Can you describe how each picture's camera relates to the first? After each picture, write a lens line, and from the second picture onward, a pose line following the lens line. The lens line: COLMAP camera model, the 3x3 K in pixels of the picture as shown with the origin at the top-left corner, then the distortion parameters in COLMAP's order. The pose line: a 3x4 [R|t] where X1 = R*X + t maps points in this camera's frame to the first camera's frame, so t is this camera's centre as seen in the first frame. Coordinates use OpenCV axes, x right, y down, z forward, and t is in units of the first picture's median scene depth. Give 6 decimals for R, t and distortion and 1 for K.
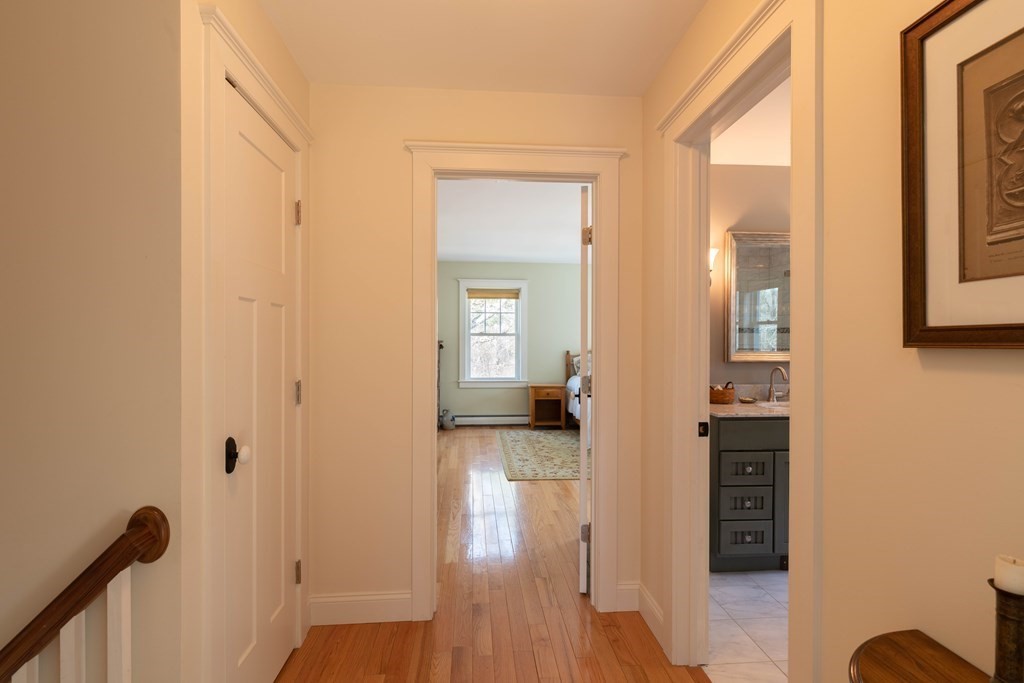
lens RADIAL K [[496.4, 0, 512.0], [0, 496.4, 341.5], [0, 0, 1]] dist [-0.000754, 0.000336]
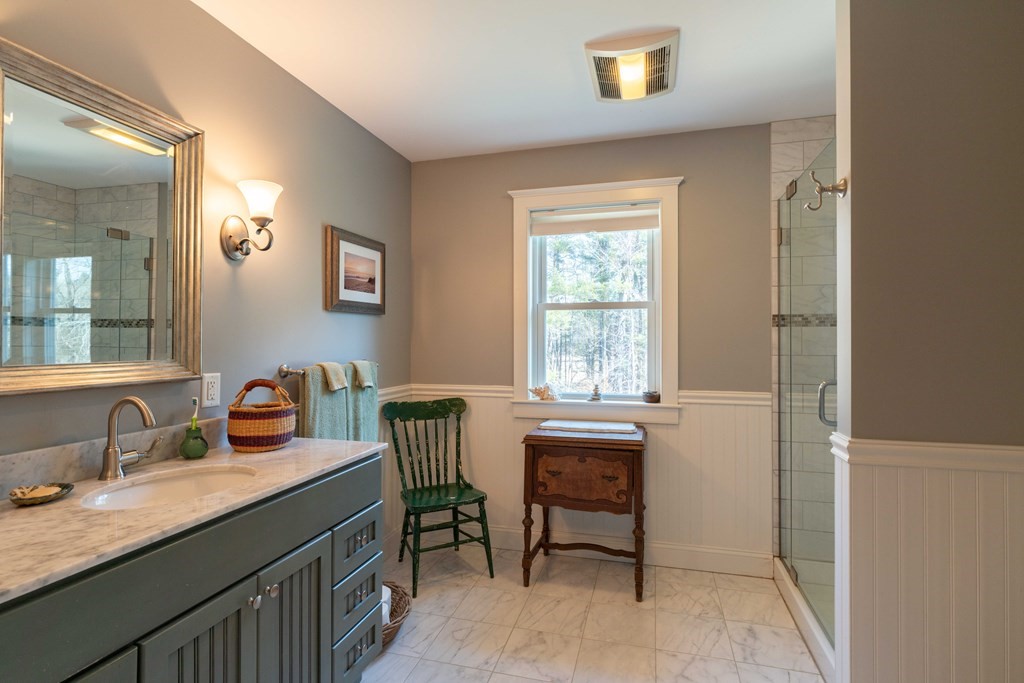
lens RADIAL K [[496.4, 0, 512.0], [0, 496.4, 341.5], [0, 0, 1]] dist [-0.000754, 0.000336]
pose [[0.345488, 0.000701, 0.938423, 0.130538], [0.000148, 1.000000, -0.000802, 0.001641], [-0.938423, 0.000416, 0.345488, 0.285992]]
